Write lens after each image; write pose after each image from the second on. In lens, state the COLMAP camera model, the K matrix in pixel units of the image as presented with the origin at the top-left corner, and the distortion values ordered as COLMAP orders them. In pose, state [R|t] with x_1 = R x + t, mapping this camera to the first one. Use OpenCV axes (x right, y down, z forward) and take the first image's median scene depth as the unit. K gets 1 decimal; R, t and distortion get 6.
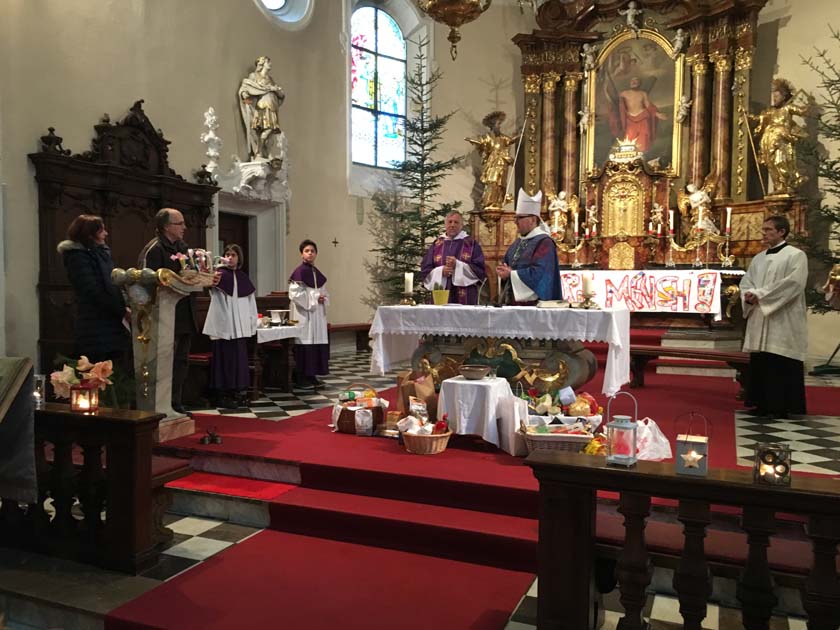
lens RADIAL K [[704.5, 0, 417.1], [0, 704.5, 316.6], [0, 0, 1]] dist [0.079910, -0.098151]
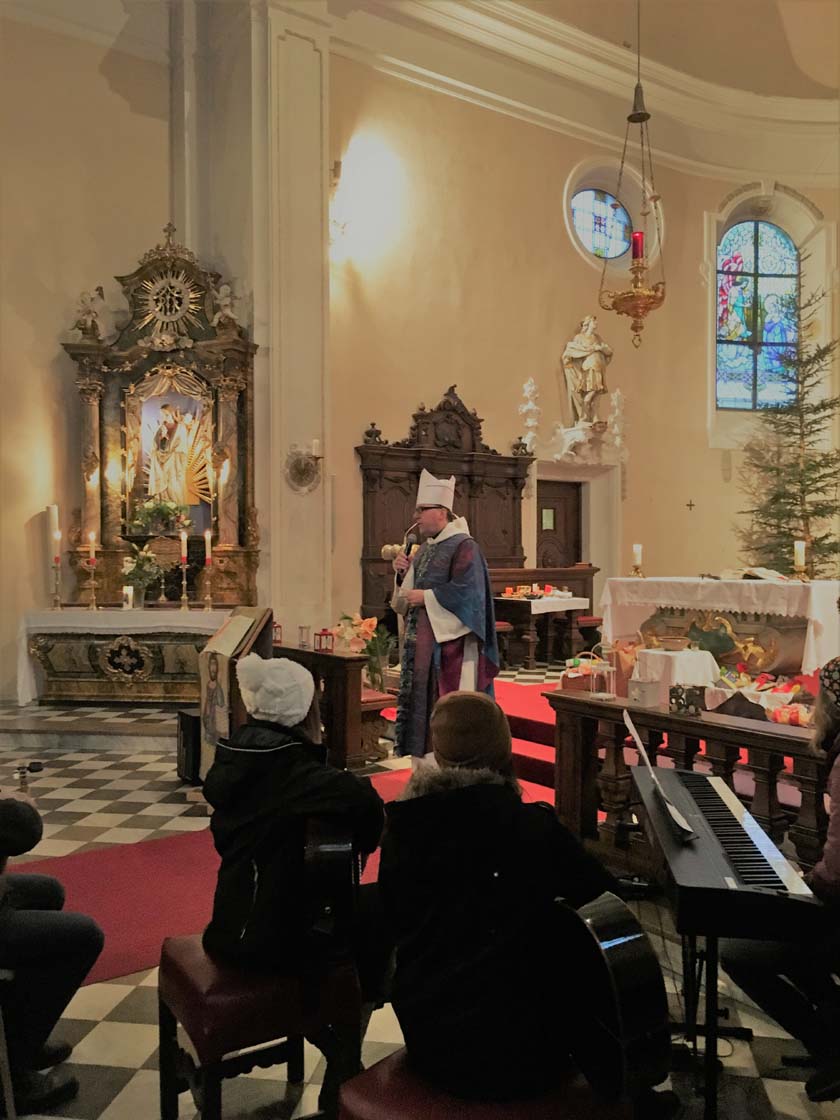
lens RADIAL K [[939.4, 0, 420.7], [0, 939.4, 560.8], [0, 0, 1]] dist [0.079910, -0.098151]
pose [[0.853006, -0.002764, -0.521894, 0.265081], [-0.015901, 0.999384, -0.031283, 0.004500], [0.521659, 0.034983, 0.852437, -0.190885]]
